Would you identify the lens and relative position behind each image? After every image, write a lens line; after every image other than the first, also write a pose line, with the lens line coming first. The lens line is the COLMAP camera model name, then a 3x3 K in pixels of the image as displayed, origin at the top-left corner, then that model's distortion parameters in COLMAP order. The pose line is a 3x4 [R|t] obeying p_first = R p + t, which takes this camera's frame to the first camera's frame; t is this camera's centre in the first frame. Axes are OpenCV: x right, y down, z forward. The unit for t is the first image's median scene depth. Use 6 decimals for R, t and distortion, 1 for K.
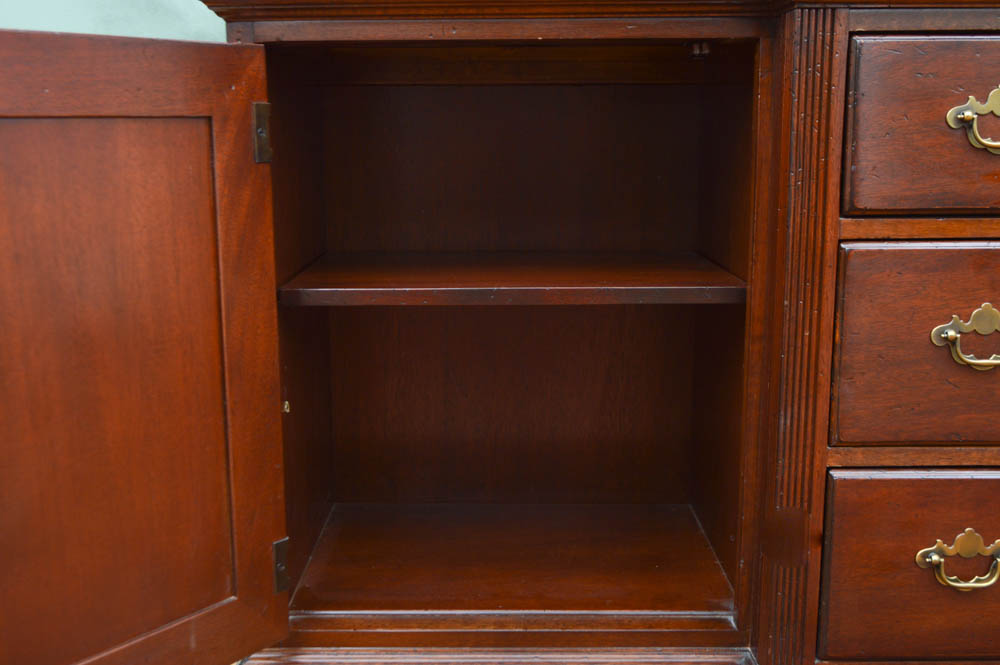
lens RADIAL K [[1133.3, 0, 496.1], [0, 1133.3, 337.7], [0, 0, 1]] dist [-0.027113, -0.010402]
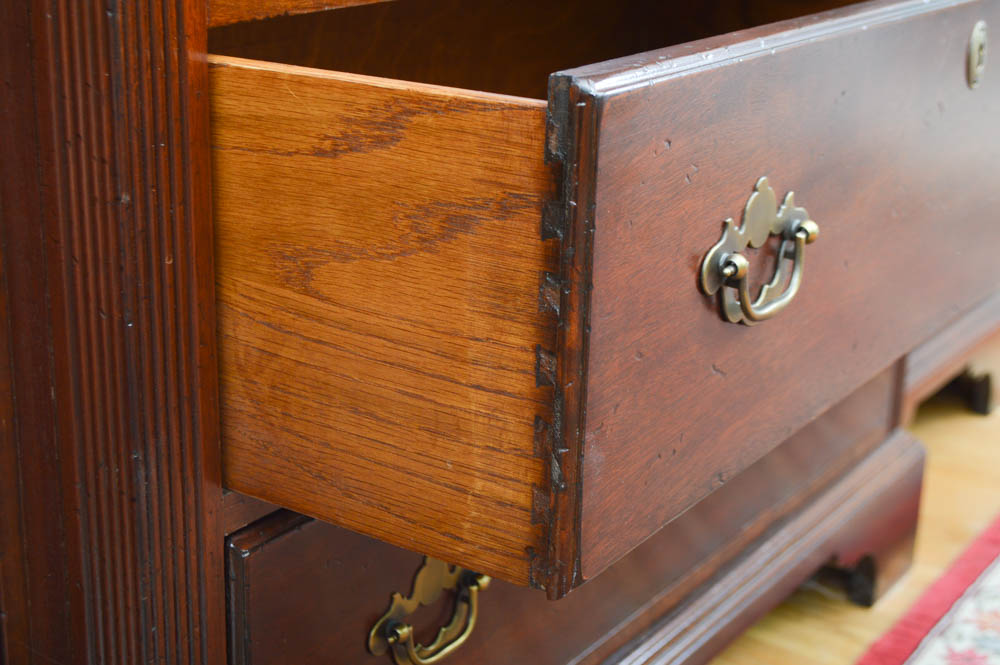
lens RADIAL K [[1557.9, 0, 500.0], [0, 1557.9, 332.5], [0, 0, 1]] dist [0.001982, 0.011172]
pose [[0.652215, -0.228116, 0.722896, -0.068254], [0.104556, 0.971603, 0.212264, -0.087952], [-0.750789, -0.062859, 0.657544, 0.527894]]
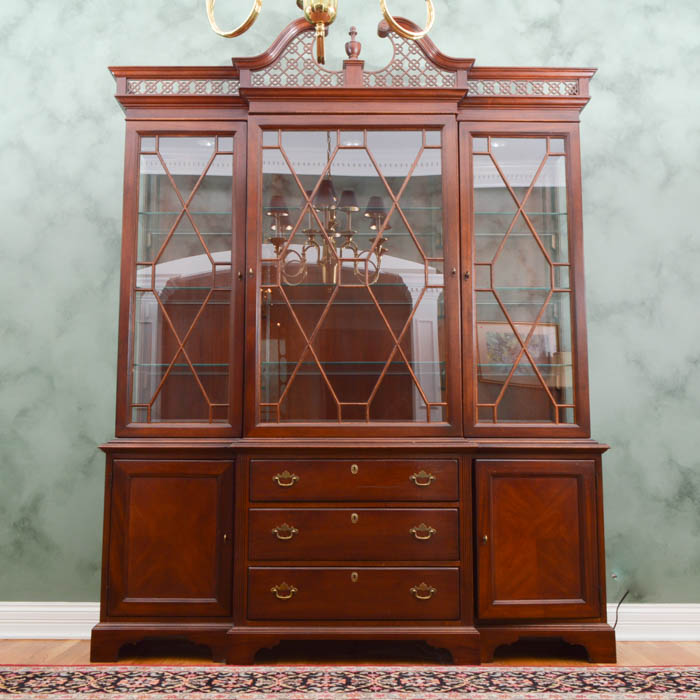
lens RADIAL K [[851.1, 0, 350.0], [0, 851.1, 350.0], [0, 0, 1]] dist [0.007130, -0.036534]
pose [[0.999764, 0.009366, 0.019622, 0.588256], [-0.002939, 0.952390, -0.304867, 0.303339], [-0.021543, 0.304737, 0.952193, -2.094921]]
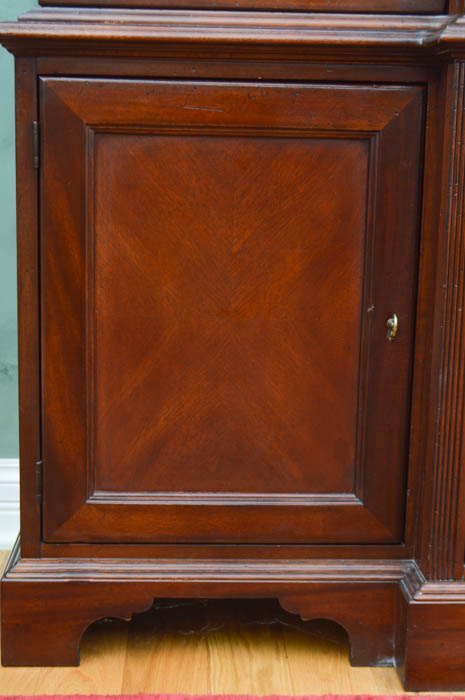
lens RADIAL K [[1194.0, 0, 232.5], [0, 1194.0, 350.0], [0, 0, 1]] dist [0.014499, -0.010280]
pose [[0.997871, 0.014189, 0.063657, -0.074526], [-0.014517, 0.999884, 0.004699, 0.039669], [-0.063583, -0.005613, 0.997961, -0.359055]]
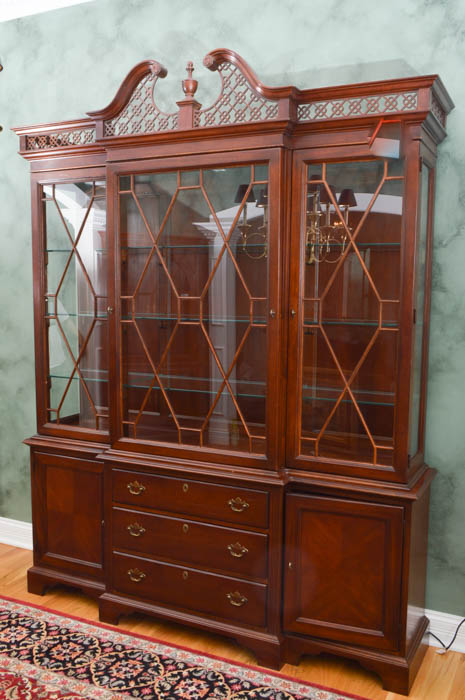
lens RADIAL K [[679.7, 0, 254.5], [0, 679.7, 351.8], [0, 0, 1]] dist [-0.020596, -0.011544]
pose [[0.906631, 0.058823, -0.417804, 2.063458], [-0.089693, 0.994471, -0.054620, -0.651409], [0.412281, 0.086995, 0.906894, -1.532551]]
